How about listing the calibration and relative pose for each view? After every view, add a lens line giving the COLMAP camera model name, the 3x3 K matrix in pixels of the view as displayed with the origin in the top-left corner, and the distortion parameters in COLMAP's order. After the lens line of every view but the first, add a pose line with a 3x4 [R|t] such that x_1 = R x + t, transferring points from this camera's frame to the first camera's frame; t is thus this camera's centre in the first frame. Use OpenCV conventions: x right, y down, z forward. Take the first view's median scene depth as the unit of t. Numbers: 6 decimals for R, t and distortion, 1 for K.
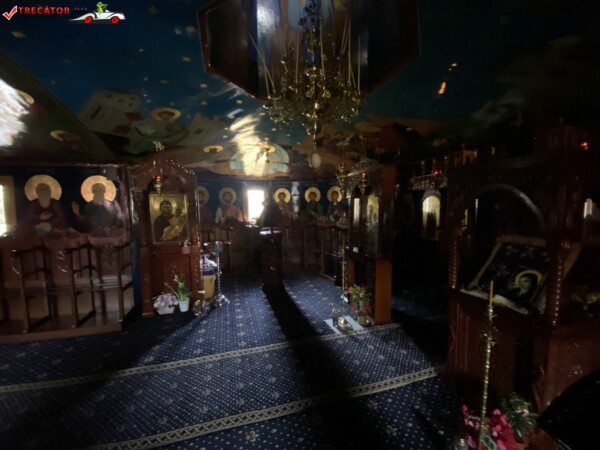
lens RADIAL K [[242.2, 0, 298.6], [0, 242.2, 225.0], [0, 0, 1]] dist [0.003579, -0.012412]
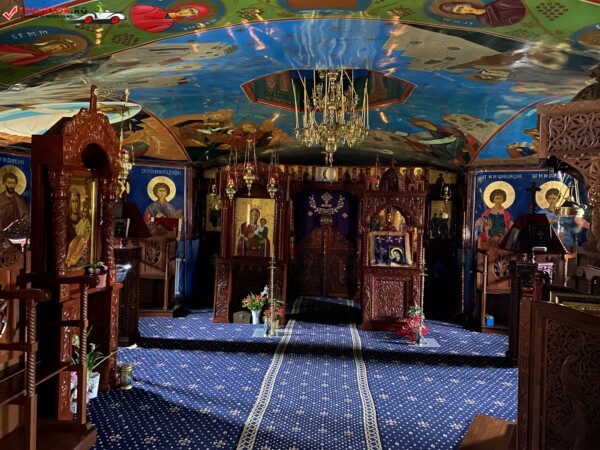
lens RADIAL K [[457.4, 0, 296.5], [0, 457.4, 226.1], [0, 0, 1]] dist [0.025958, -0.029759]
pose [[0.347143, -0.004817, 0.937800, -1.436680], [0.041465, 0.999088, -0.010218, 0.010231], [-0.936895, 0.042433, 0.347026, 0.245816]]
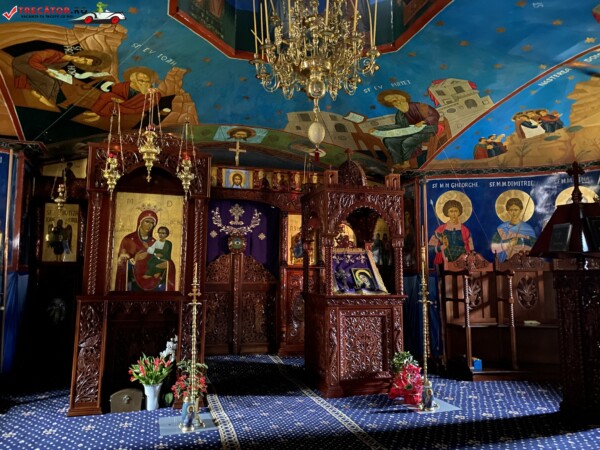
lens RADIAL K [[457.4, 0, 301.4], [0, 457.4, 223.5], [0, 0, 1]] dist [0.025958, -0.029759]
pose [[-0.022995, 0.126546, 0.991694, -0.848473], [0.076298, 0.989286, -0.124469, 0.118051], [-0.996820, 0.072802, -0.032404, 0.734063]]
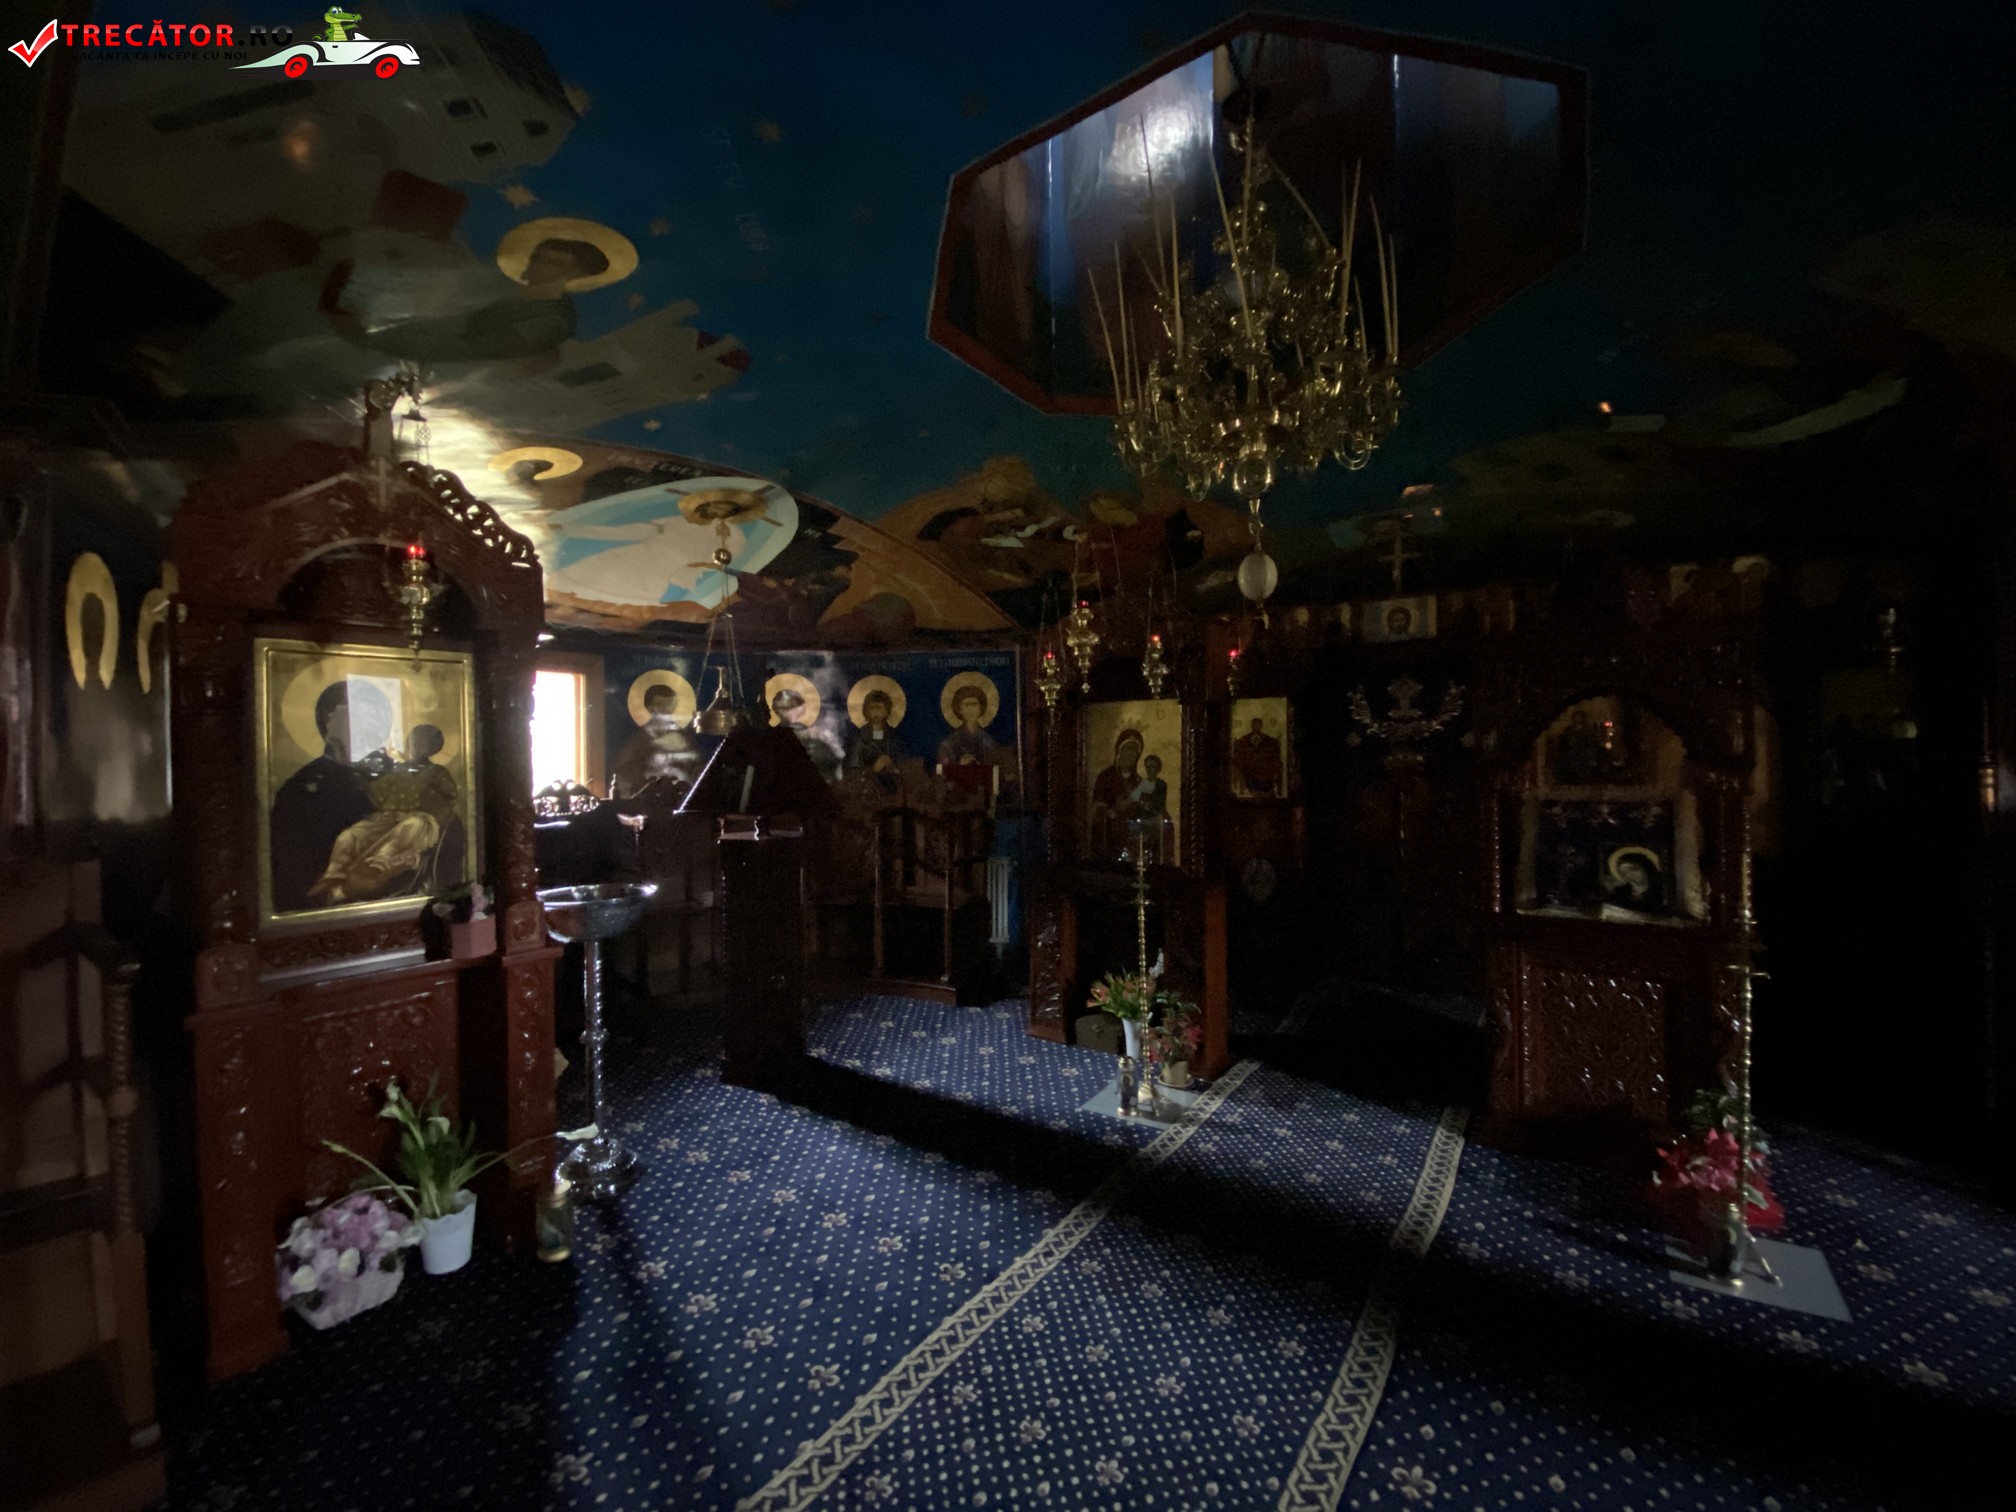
lens RADIAL K [[813.6, 0, 997.1], [0, 813.6, 758.1], [0, 0, 1]] dist [0.003579, -0.012412]
pose [[0.789567, 0.003676, 0.613653, -0.598284], [0.049795, 0.996301, -0.070037, 0.028798], [-0.611641, 0.085856, 0.786463, 0.239214]]
